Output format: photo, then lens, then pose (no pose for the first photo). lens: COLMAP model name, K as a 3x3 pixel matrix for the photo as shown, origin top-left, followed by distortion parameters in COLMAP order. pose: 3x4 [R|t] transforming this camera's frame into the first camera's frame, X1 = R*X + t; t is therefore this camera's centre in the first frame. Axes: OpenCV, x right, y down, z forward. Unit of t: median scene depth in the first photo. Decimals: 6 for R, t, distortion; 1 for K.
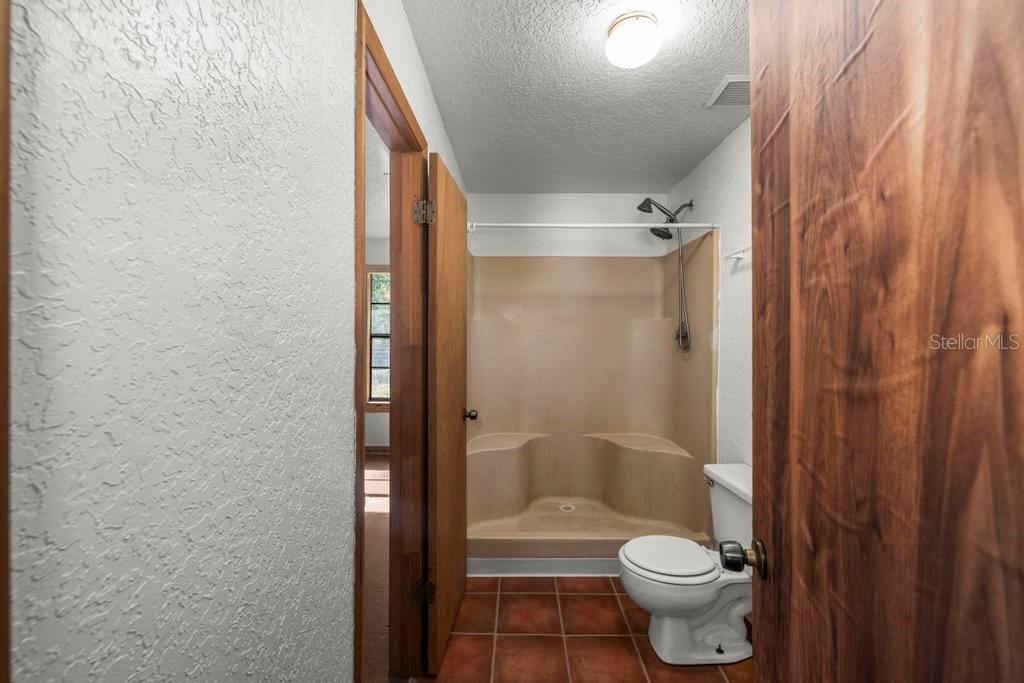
lens RADIAL K [[436.3, 0, 513.8], [0, 436.3, 337.1], [0, 0, 1]] dist [-0.000233, -0.000285]
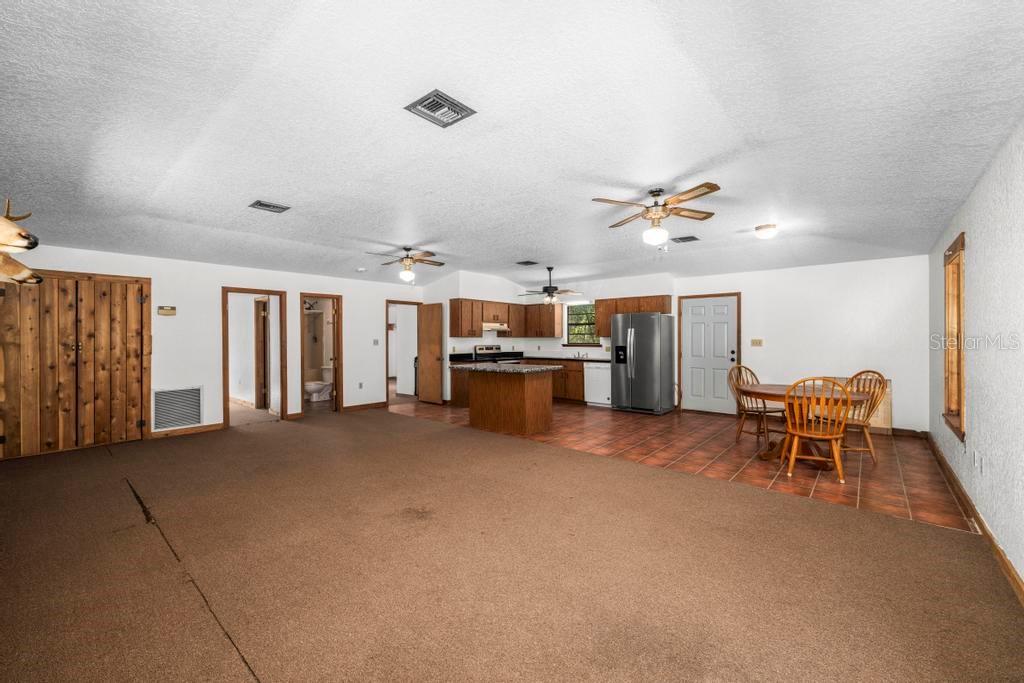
lens RADIAL K [[409.6, 0, 514.0], [0, 409.6, 339.3], [0, 0, 1]] dist [0.003870, 0.000266]
pose [[0.653261, -0.007956, 0.757091, -1.194999], [0.005263, 0.999968, 0.005967, -0.006533], [-0.757115, 0.000087, 0.653282, -2.672707]]
